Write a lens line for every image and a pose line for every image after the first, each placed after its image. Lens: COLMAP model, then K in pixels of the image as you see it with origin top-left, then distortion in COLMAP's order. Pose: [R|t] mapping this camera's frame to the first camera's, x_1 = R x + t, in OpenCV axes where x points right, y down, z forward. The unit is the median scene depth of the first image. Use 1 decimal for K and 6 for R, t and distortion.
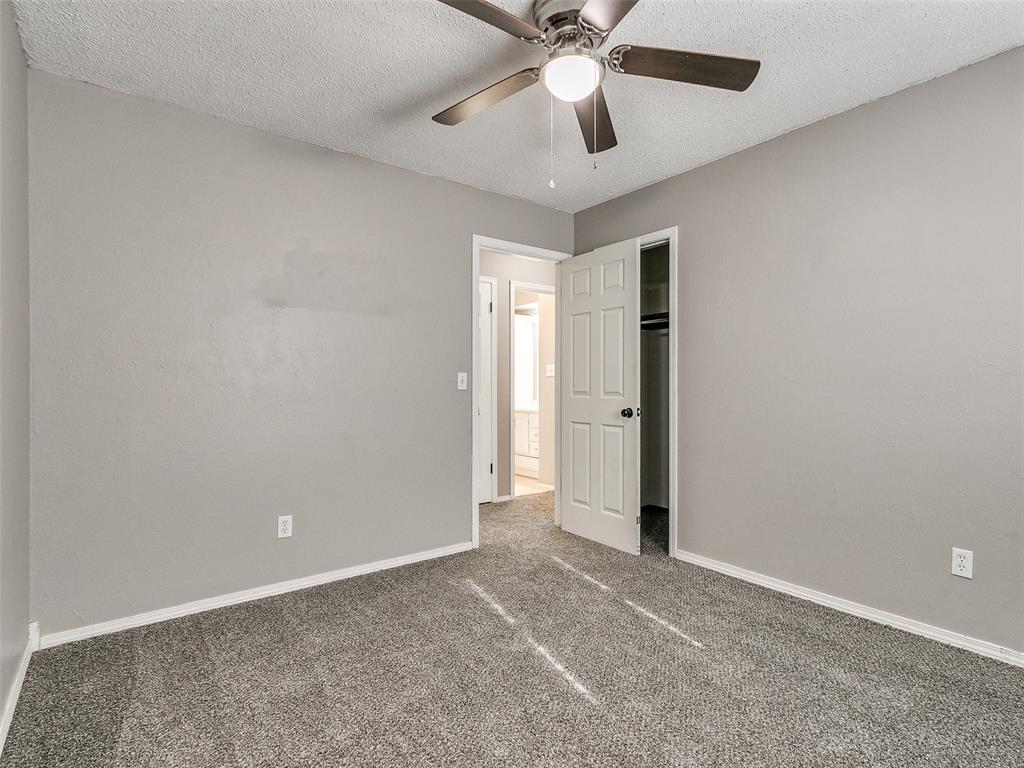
lens RADIAL K [[525.3, 0, 510.6], [0, 525.3, 385.7], [0, 0, 1]] dist [0.002335, 0.000478]
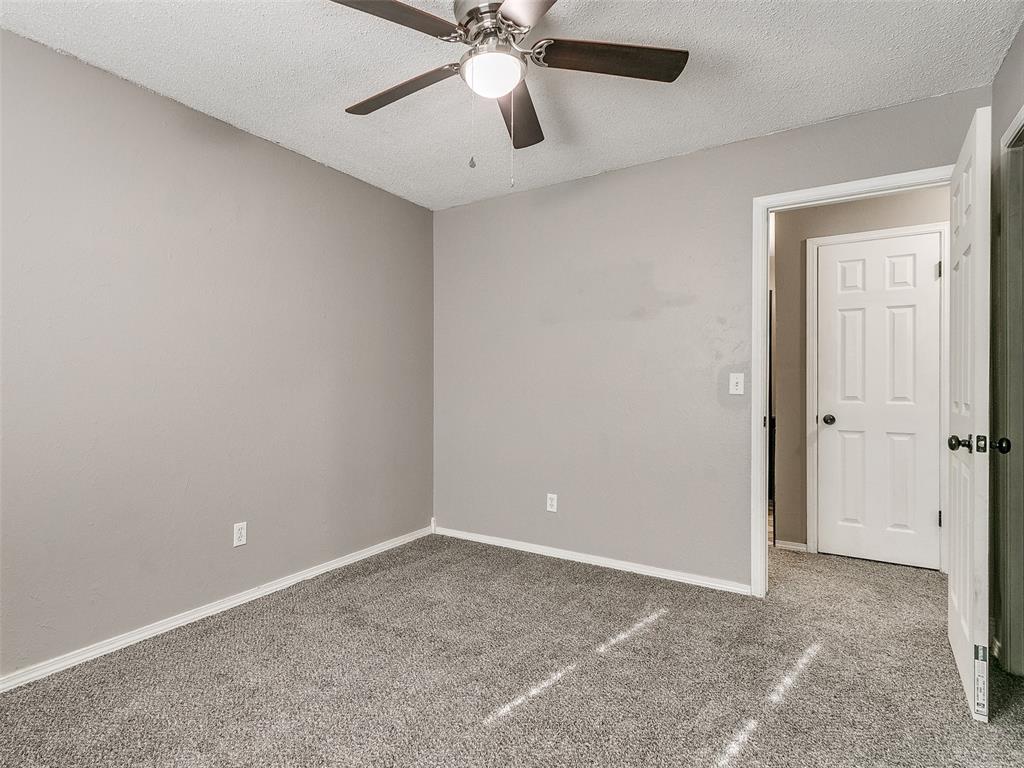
lens RADIAL K [[552.1, 0, 499.3], [0, 552.1, 386.6], [0, 0, 1]] dist [-0.000772, -0.000580]
pose [[0.321569, 0.005833, -0.946868, 0.746374], [-0.003894, 0.999981, 0.004838, -0.008535], [0.946878, 0.002131, 0.321585, 0.466899]]
